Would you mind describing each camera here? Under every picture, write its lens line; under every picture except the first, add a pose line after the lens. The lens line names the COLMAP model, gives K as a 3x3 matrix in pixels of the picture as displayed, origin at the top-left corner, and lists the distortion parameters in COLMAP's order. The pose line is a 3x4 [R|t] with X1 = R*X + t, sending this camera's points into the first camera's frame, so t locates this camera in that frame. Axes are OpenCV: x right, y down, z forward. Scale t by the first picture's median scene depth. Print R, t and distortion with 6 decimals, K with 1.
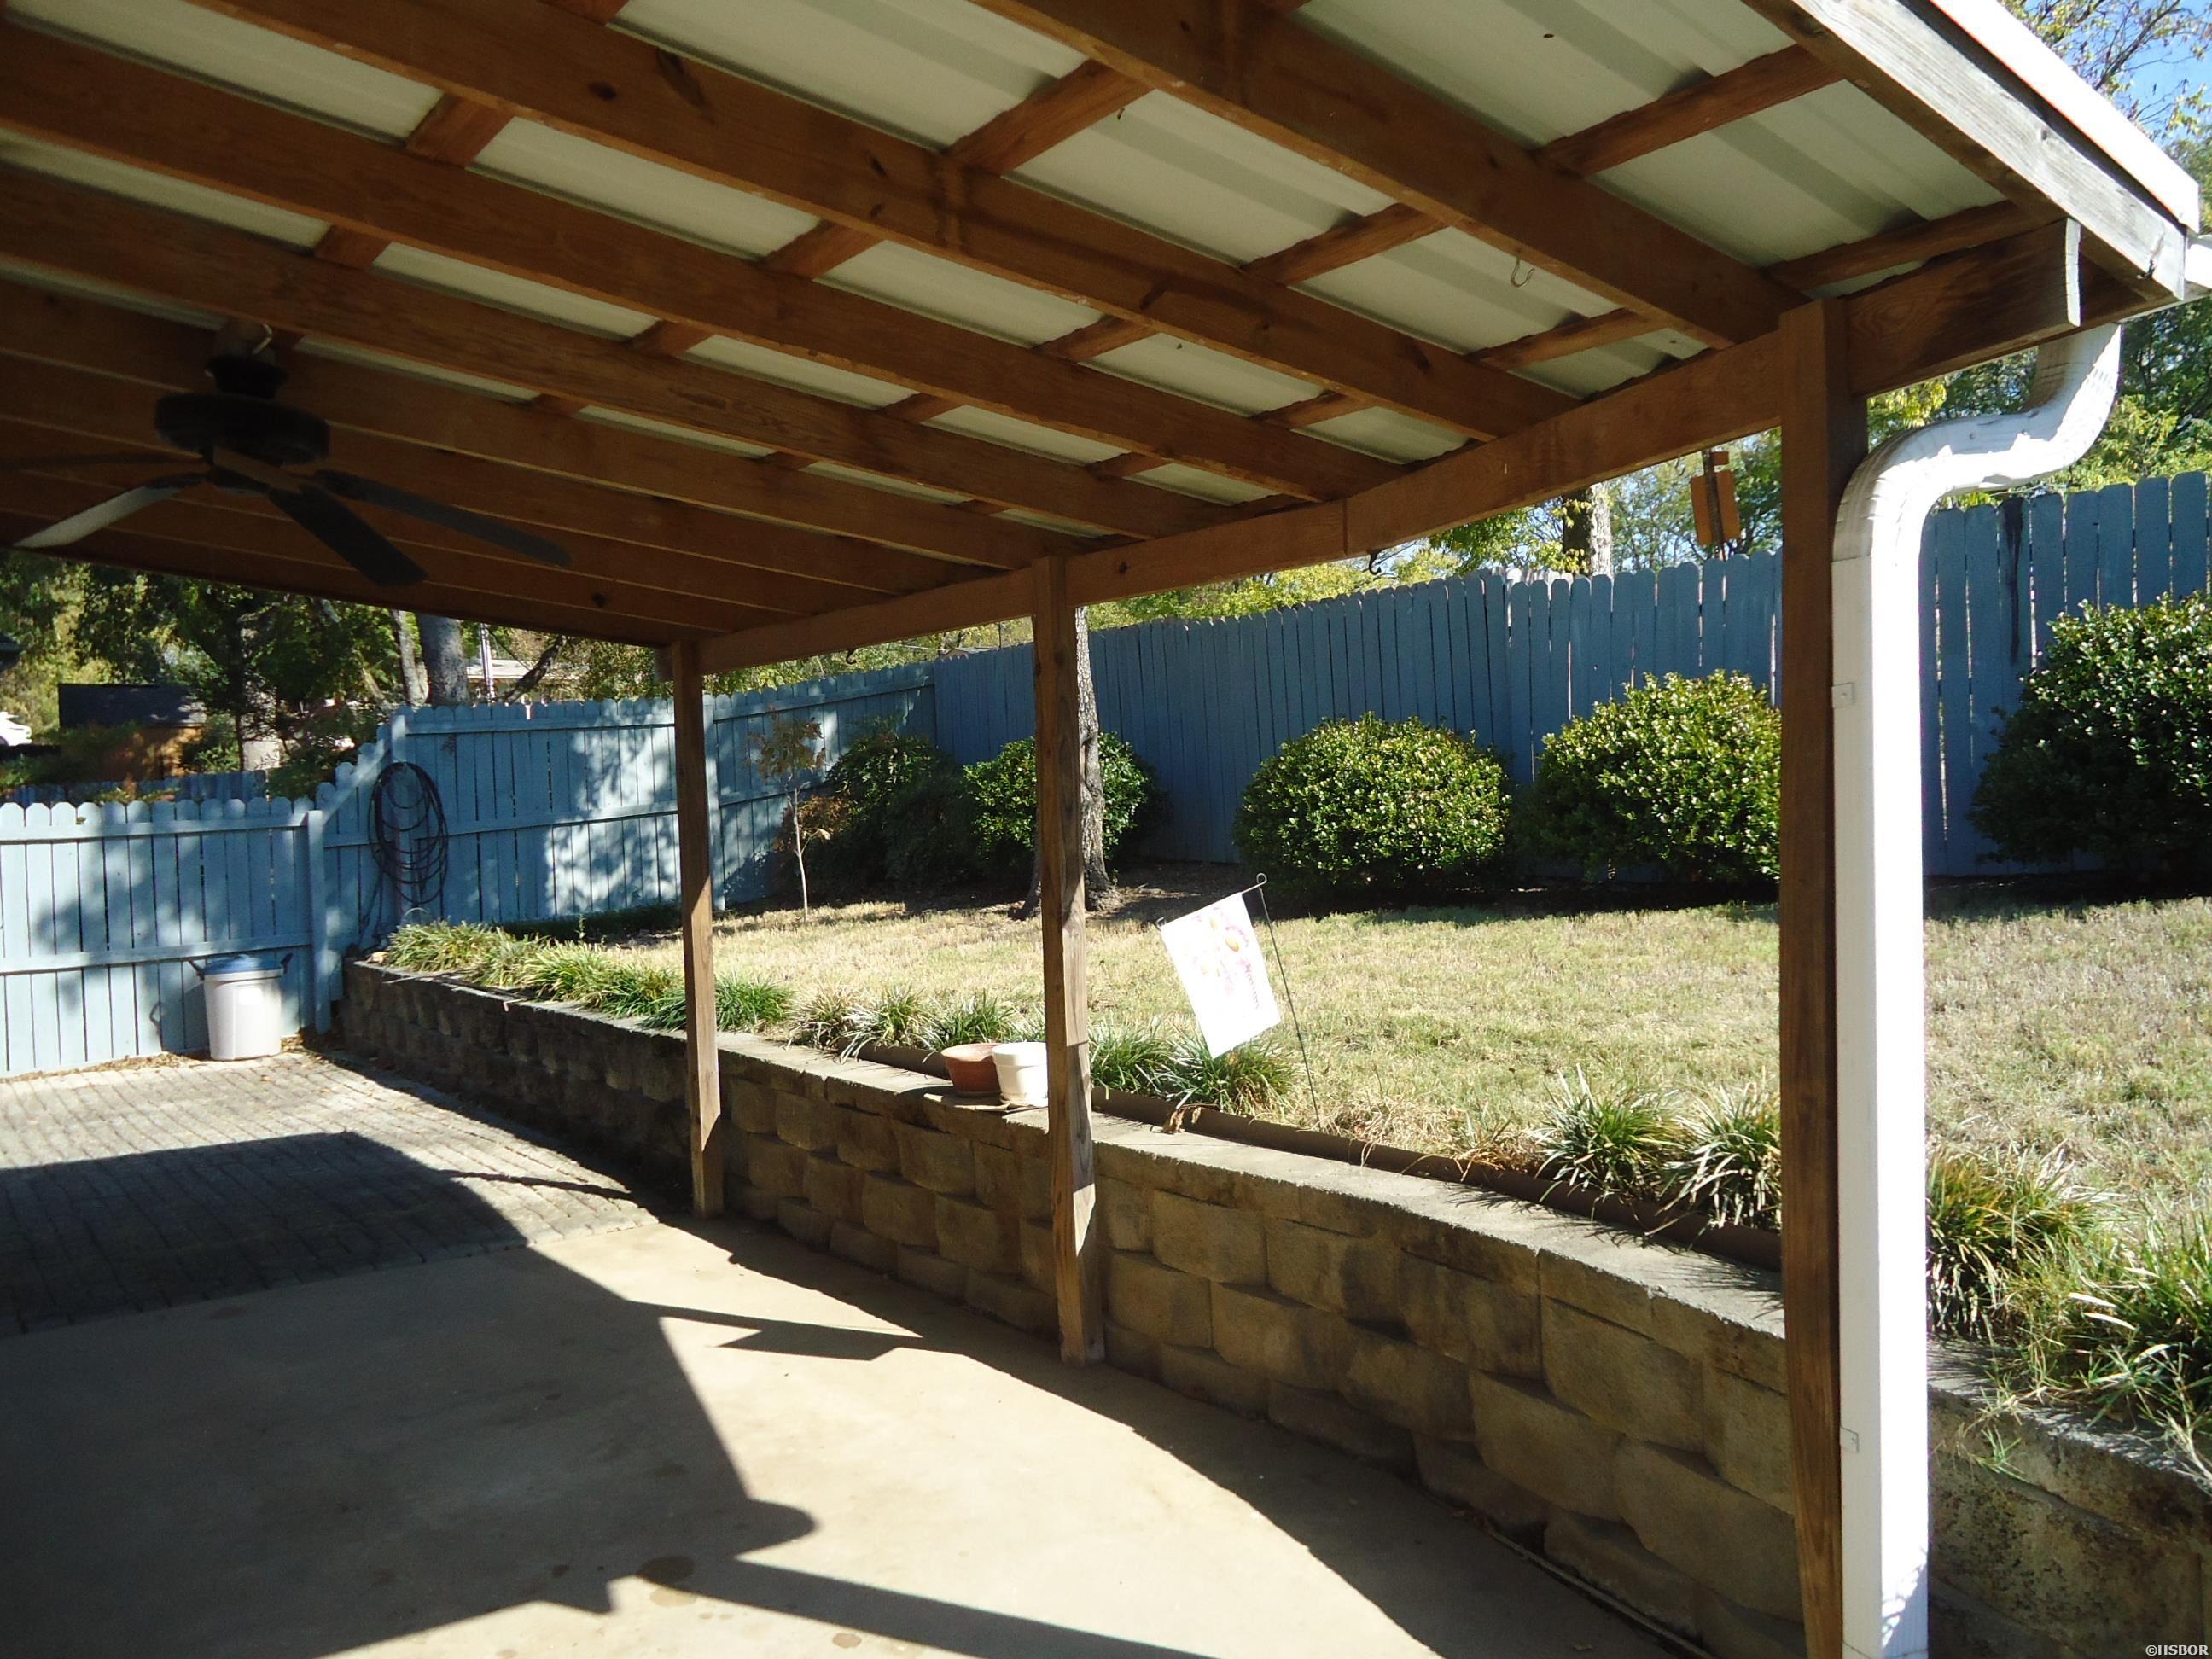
lens RADIAL K [[1603.4, 0, 1104.5], [0, 1603.4, 827.5], [0, 0, 1]] dist [-0.014443, 0.008816]
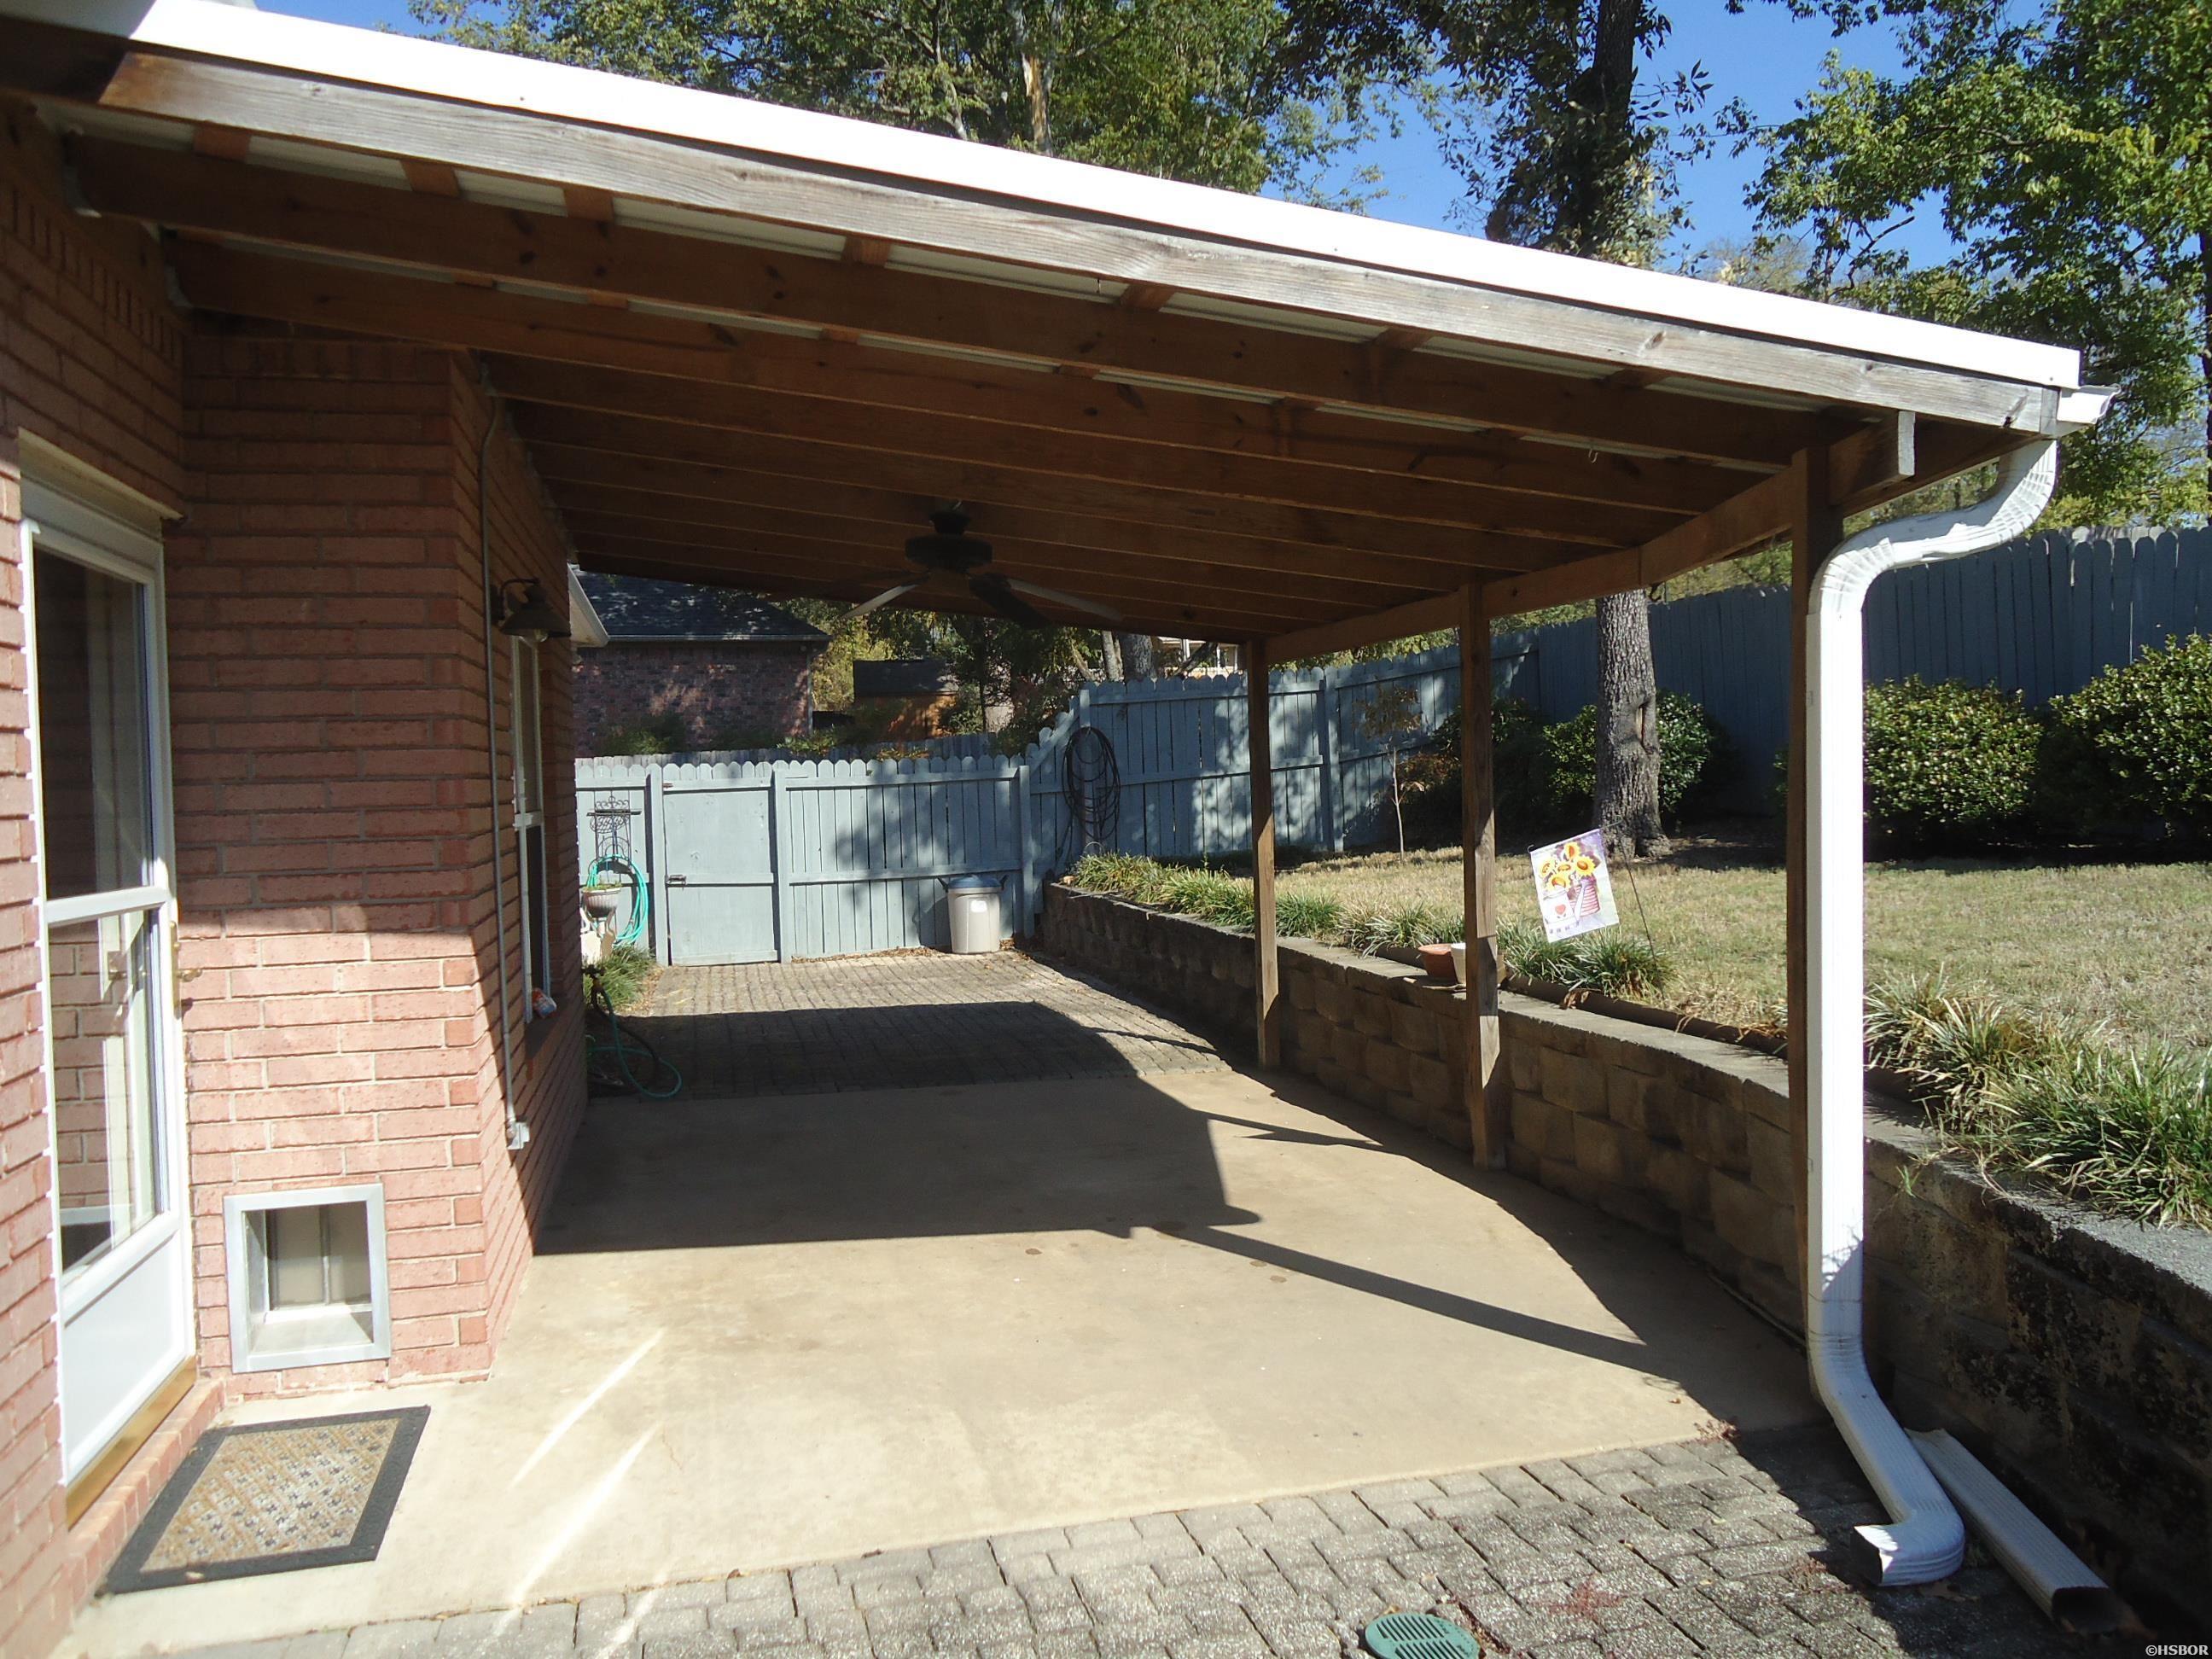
lens RADIAL K [[1603.4, 0, 1105.3], [0, 1603.4, 825.9], [0, 0, 1]] dist [-0.014443, 0.008816]
pose [[0.911650, 0.017260, -0.410606, 0.182861], [-0.005897, 0.999564, 0.028925, 0.000888], [0.410926, -0.023948, 0.911354, -0.286254]]
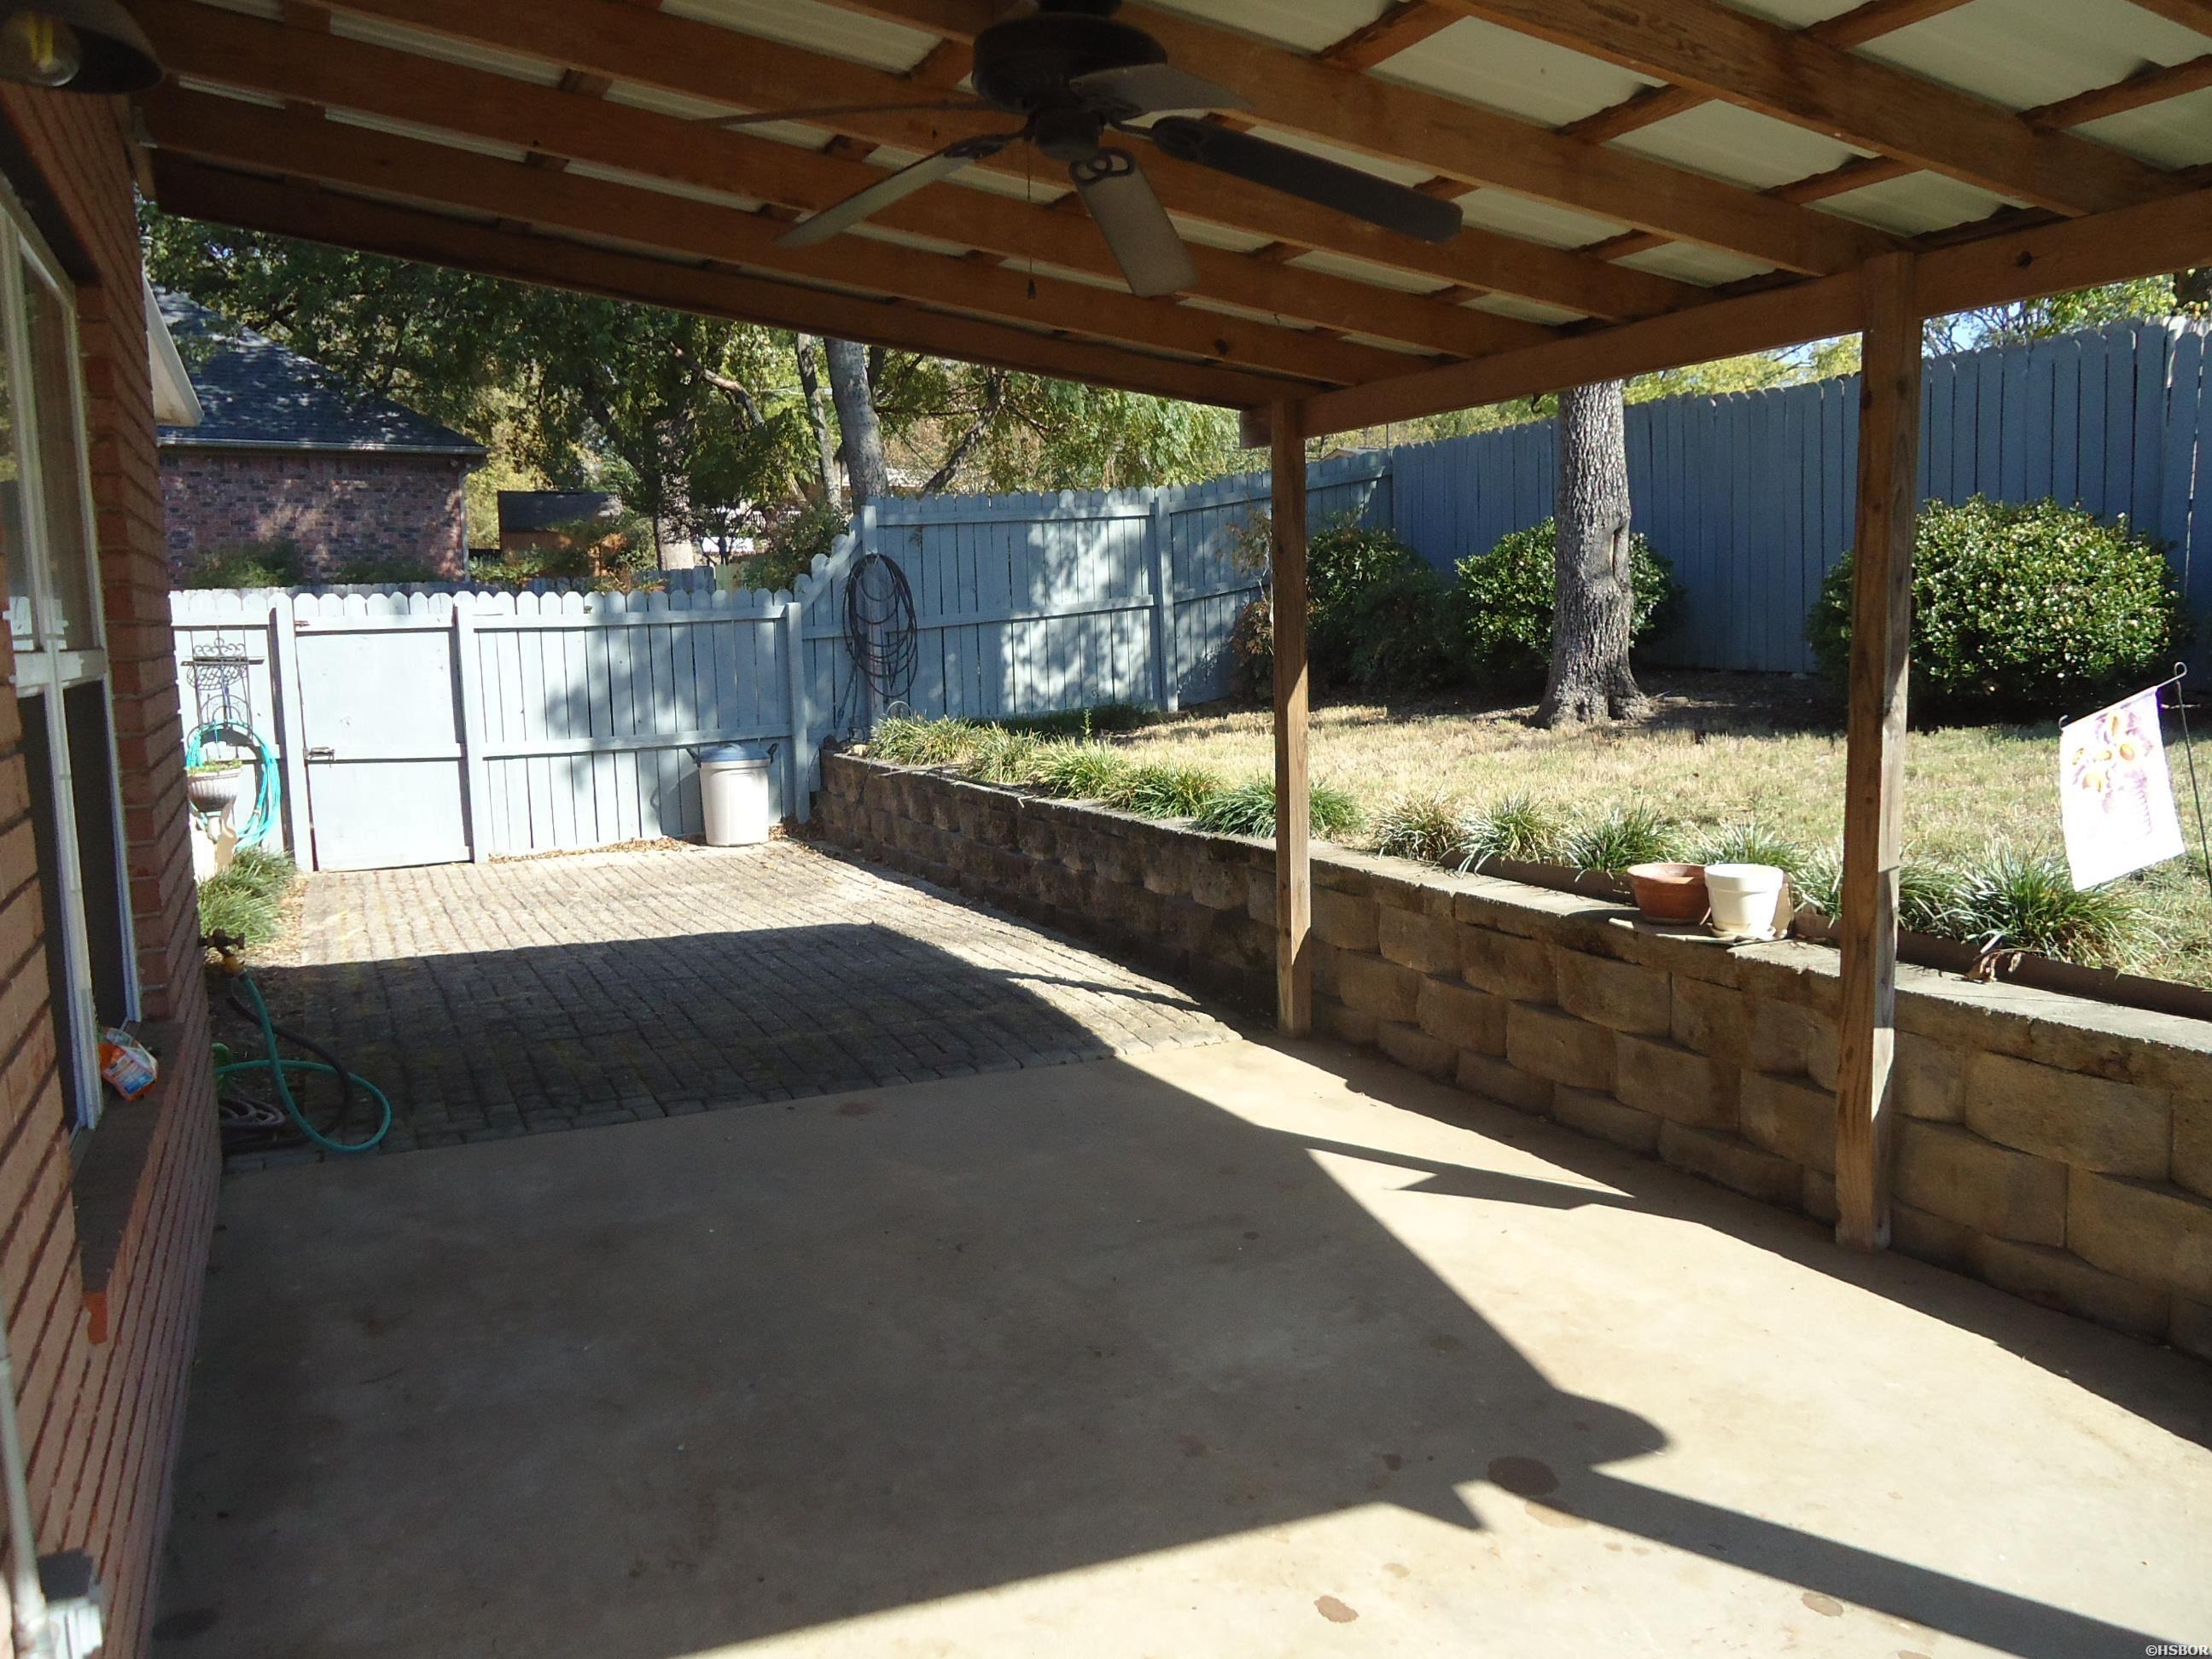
lens RADIAL K [[1603.4, 0, 1104.1], [0, 1603.4, 821.9], [0, 0, 1]] dist [-0.014443, 0.008816]
pose [[0.978125, 0.036321, -0.204821, -0.177161], [-0.012928, 0.993349, 0.114415, 0.016781], [0.207615, -0.109265, 0.972089, 0.095236]]
